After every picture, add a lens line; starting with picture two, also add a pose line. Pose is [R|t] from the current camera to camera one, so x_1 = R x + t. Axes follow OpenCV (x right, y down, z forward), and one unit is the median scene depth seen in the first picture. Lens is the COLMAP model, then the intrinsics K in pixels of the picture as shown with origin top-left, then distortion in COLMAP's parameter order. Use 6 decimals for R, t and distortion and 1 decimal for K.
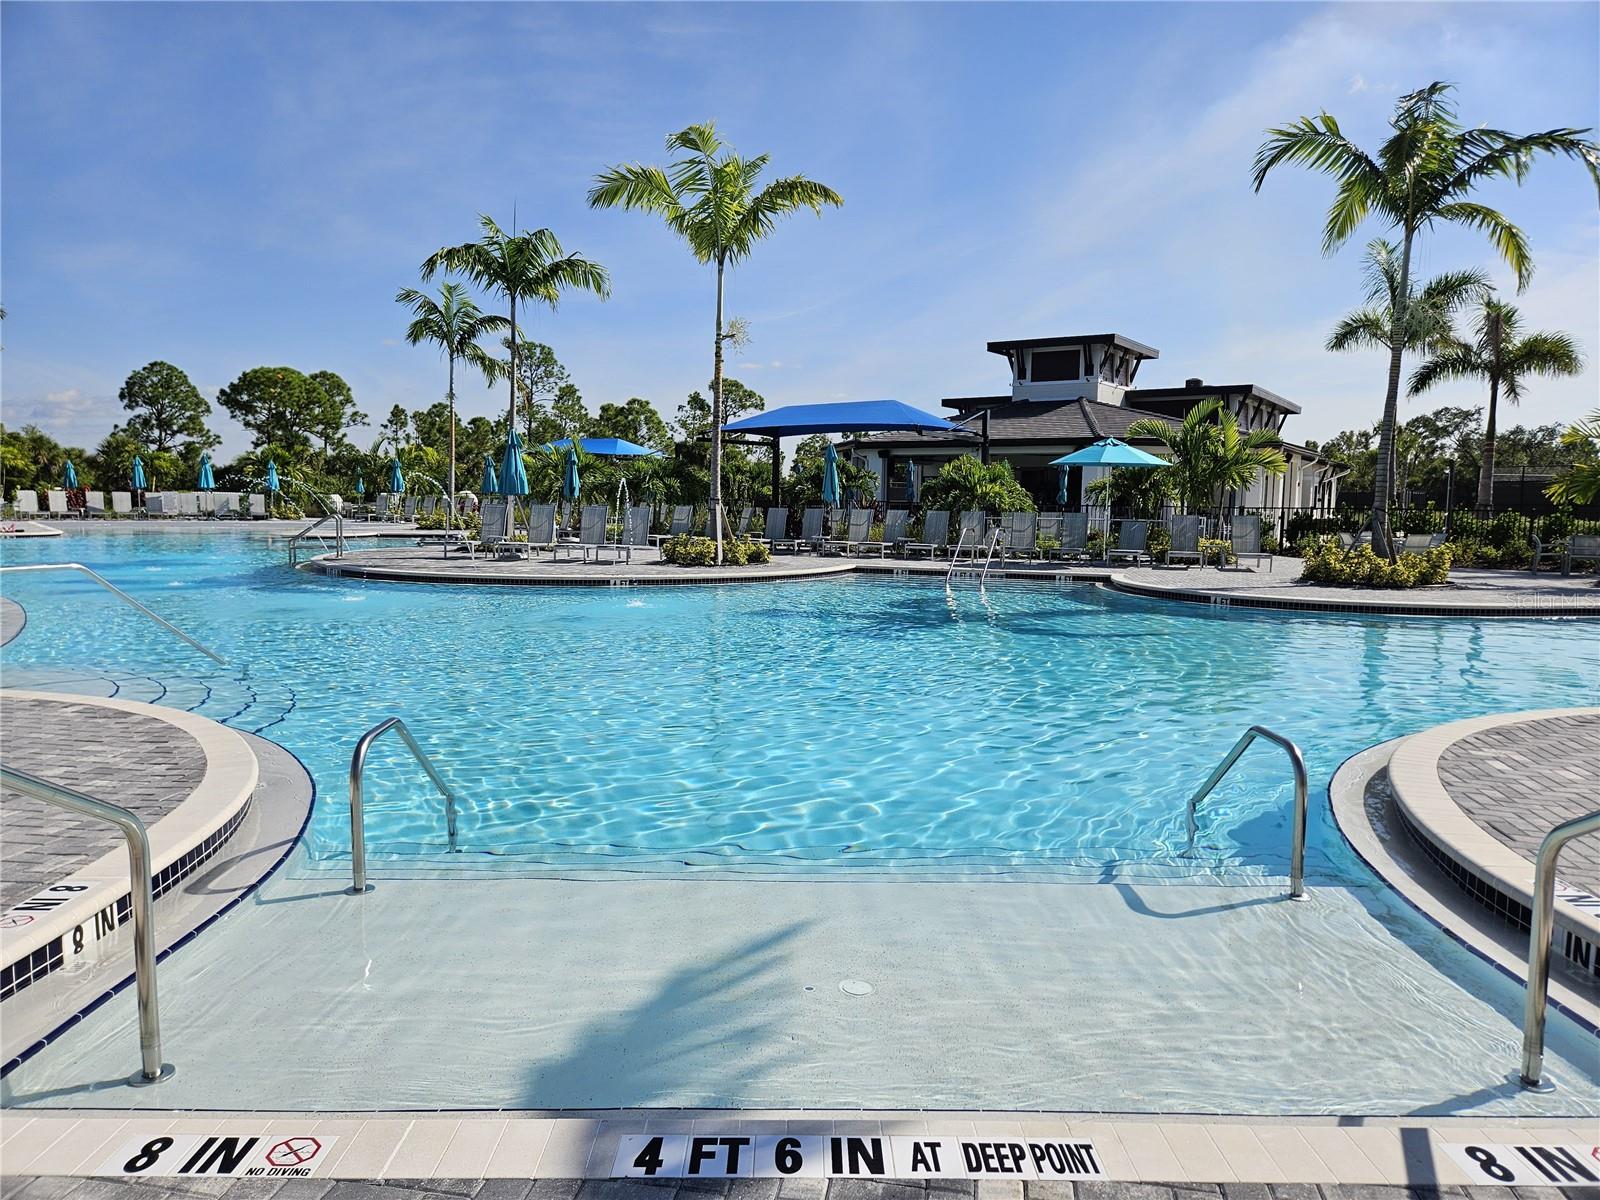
lens RADIAL K [[1062.2, 0, 806.5], [0, 1062.2, 602.4], [0, 0, 1]] dist [0.044951, -0.007188]
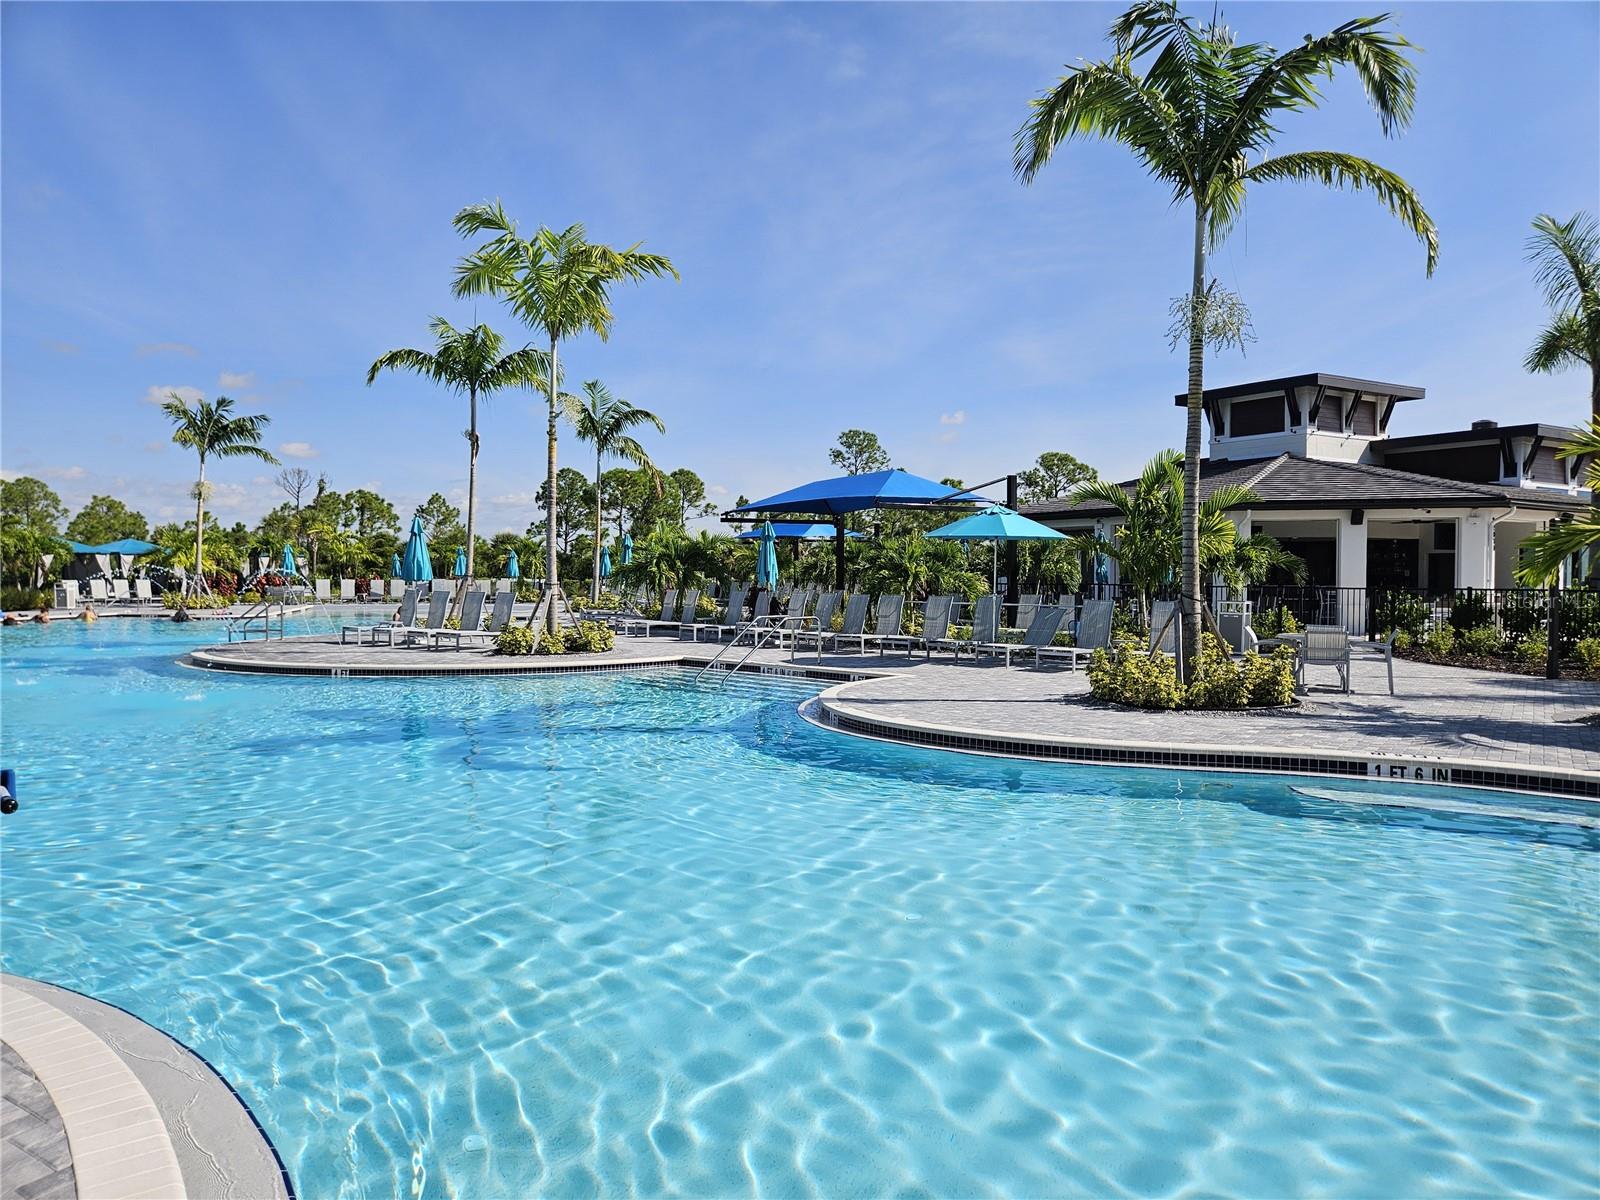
lens RADIAL K [[1062.2, 0, 808.1], [0, 1062.2, 597.8], [0, 0, 1]] dist [0.044951, -0.007188]
pose [[0.913332, -0.001471, -0.407213, 0.258091], [-0.030652, 0.996908, -0.072350, -0.011673], [0.406061, 0.078561, 0.910463, 0.117316]]
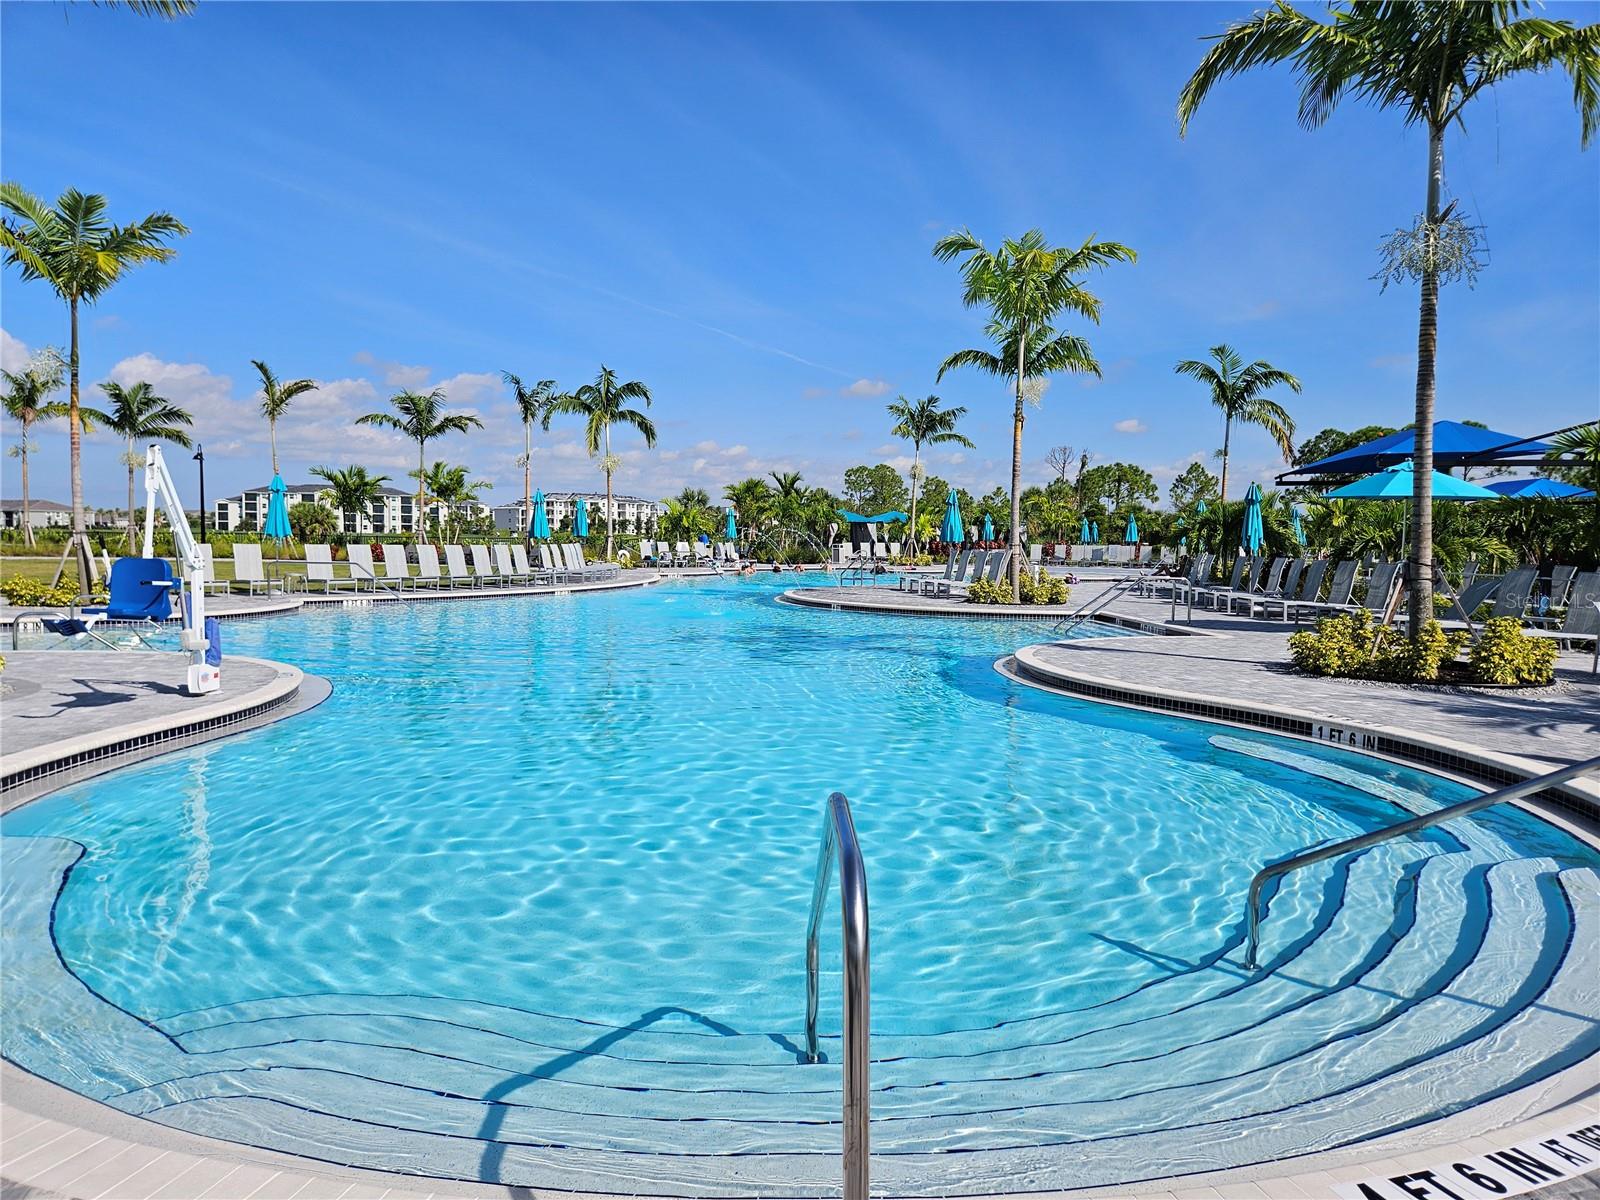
lens RADIAL K [[1062.2, 0, 794.6], [0, 1062.2, 592.9], [0, 0, 1]] dist [0.044951, -0.007188]
pose [[0.387291, 0.040815, -0.921054, 0.429068], [-0.098826, 0.995101, 0.002541, -0.013807], [0.916645, 0.090040, 0.389428, 0.185331]]
